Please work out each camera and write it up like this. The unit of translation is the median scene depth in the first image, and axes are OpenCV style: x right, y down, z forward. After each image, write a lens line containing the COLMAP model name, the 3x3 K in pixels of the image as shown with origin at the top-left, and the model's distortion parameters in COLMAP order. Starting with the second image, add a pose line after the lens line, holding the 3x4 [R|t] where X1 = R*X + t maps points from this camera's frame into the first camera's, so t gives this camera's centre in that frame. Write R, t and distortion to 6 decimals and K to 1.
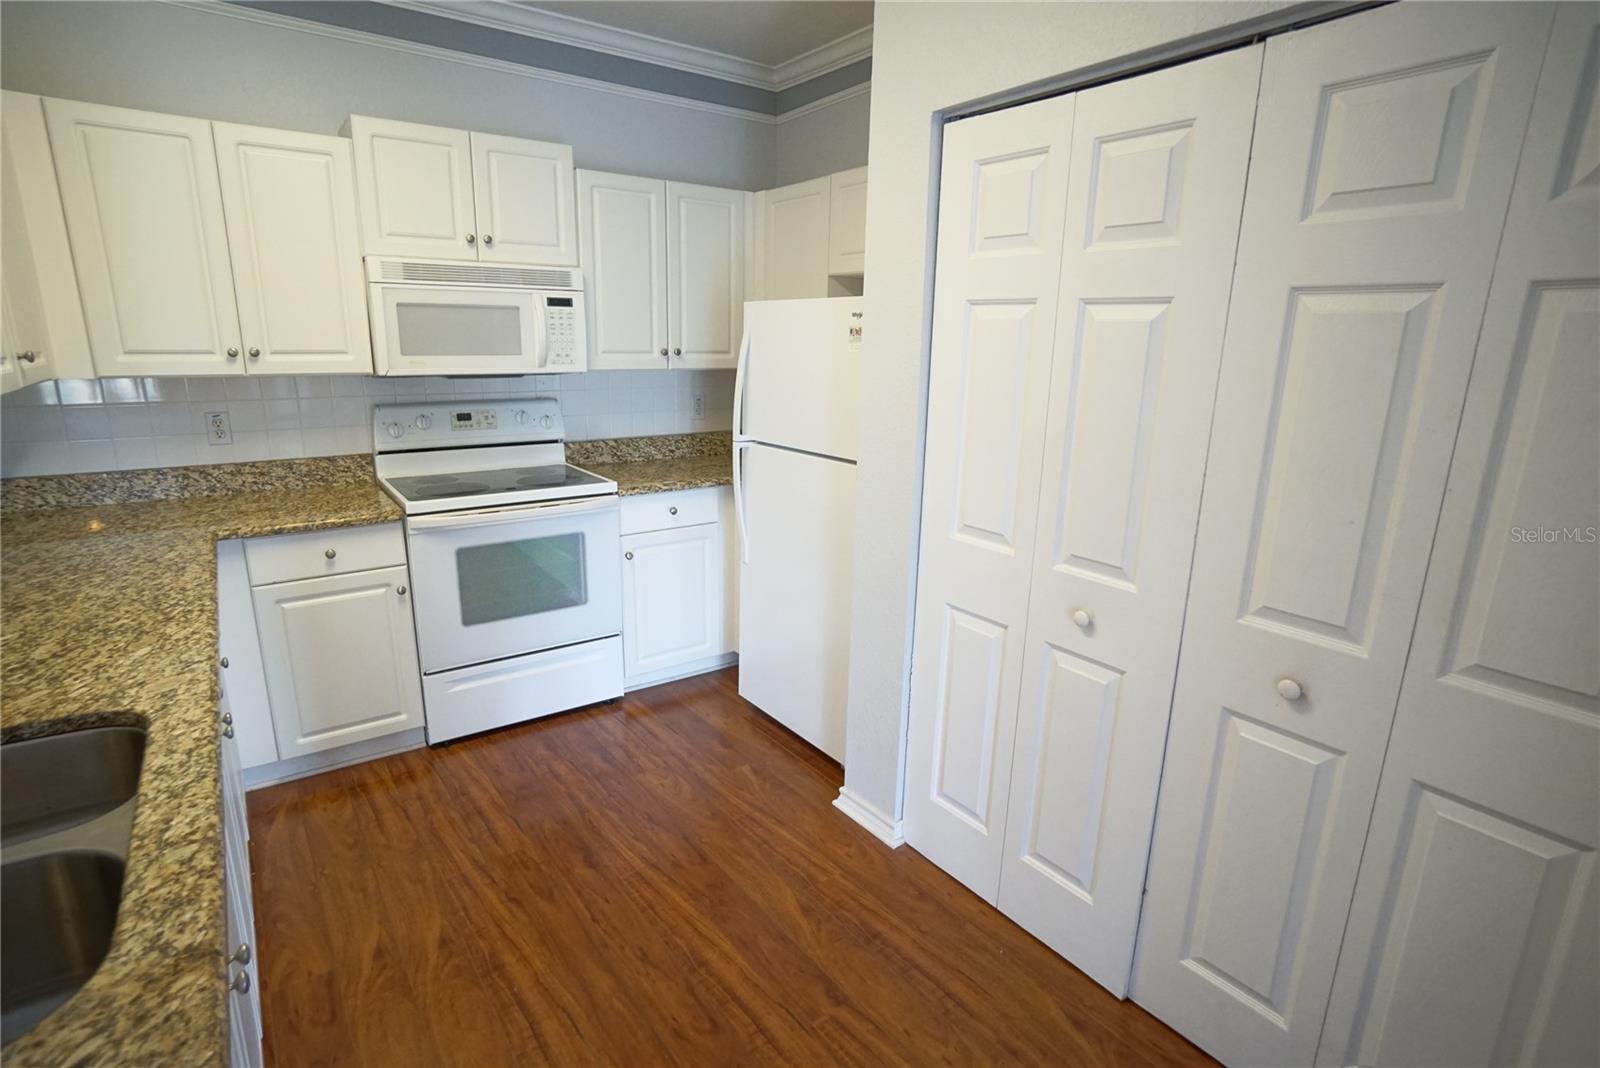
lens RADIAL K [[786.5, 0, 793.3], [0, 786.5, 538.7], [0, 0, 1]] dist [-0.055870, 0.025022]
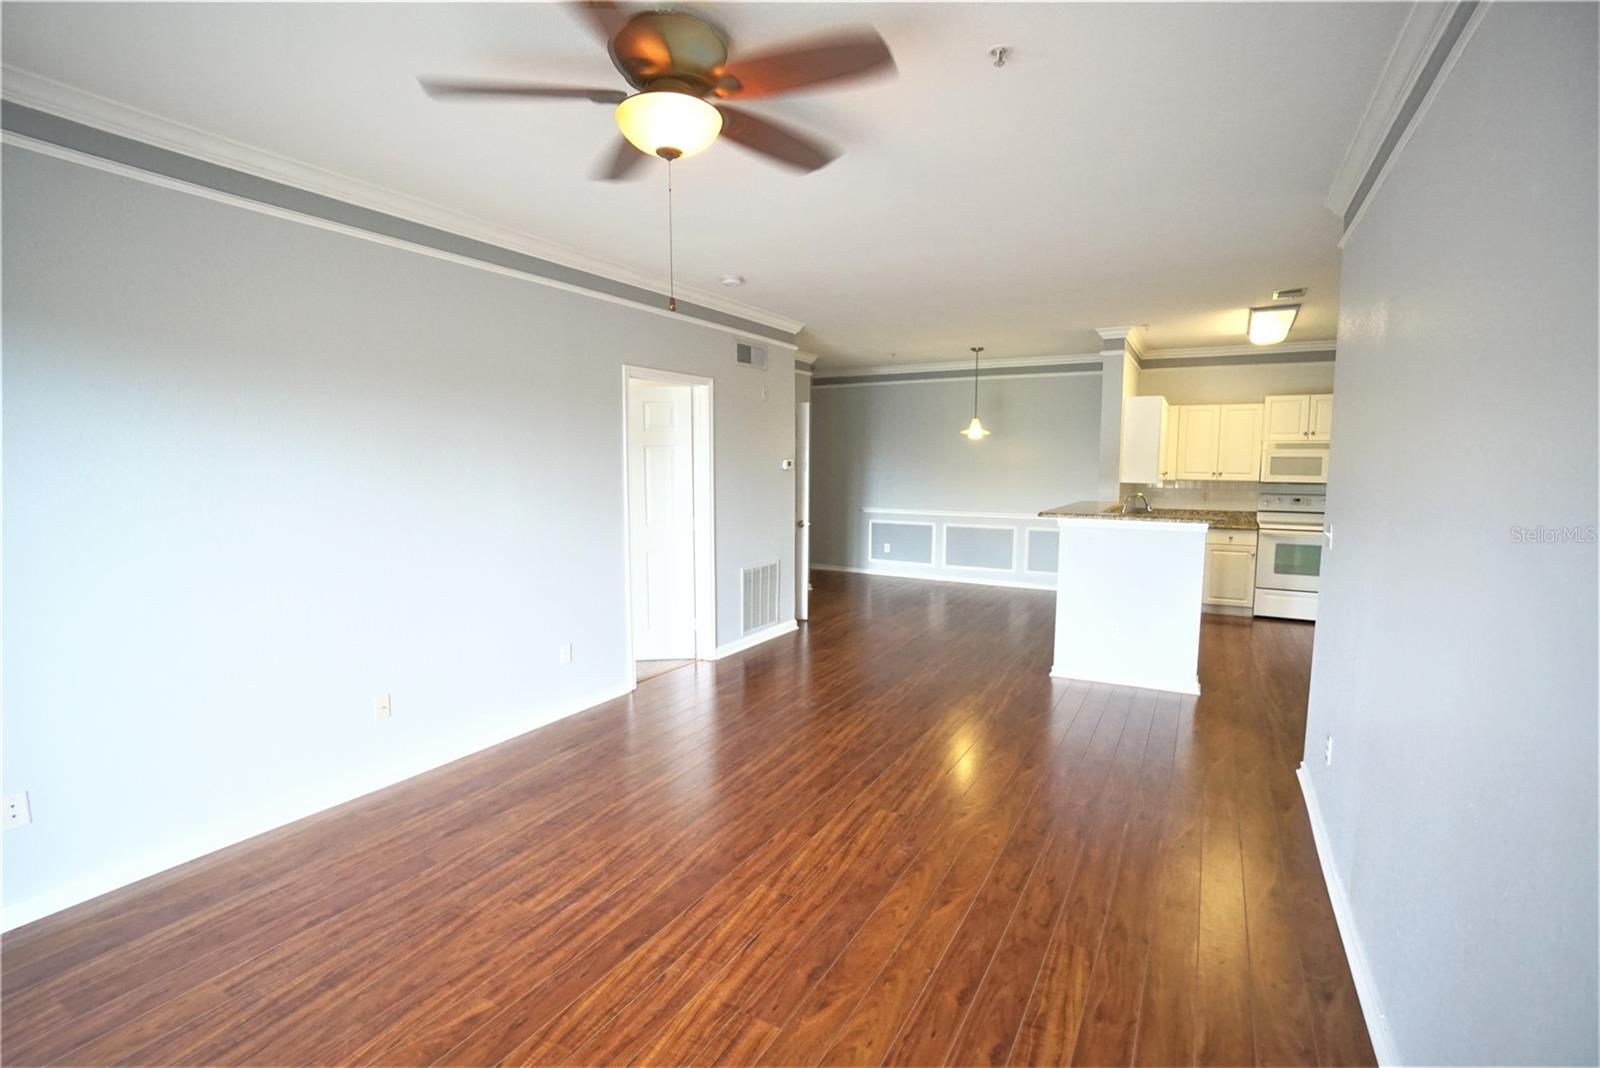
lens RADIAL K [[720.8, 0, 802.3], [0, 720.8, 537.6], [0, 0, 1]] dist [-0.058002, 0.014619]
pose [[0.414007, 0.081302, -0.906636, 1.160216], [-0.217900, 0.975898, -0.011989, 0.397119], [0.883809, 0.202519, 0.421744, -1.579846]]
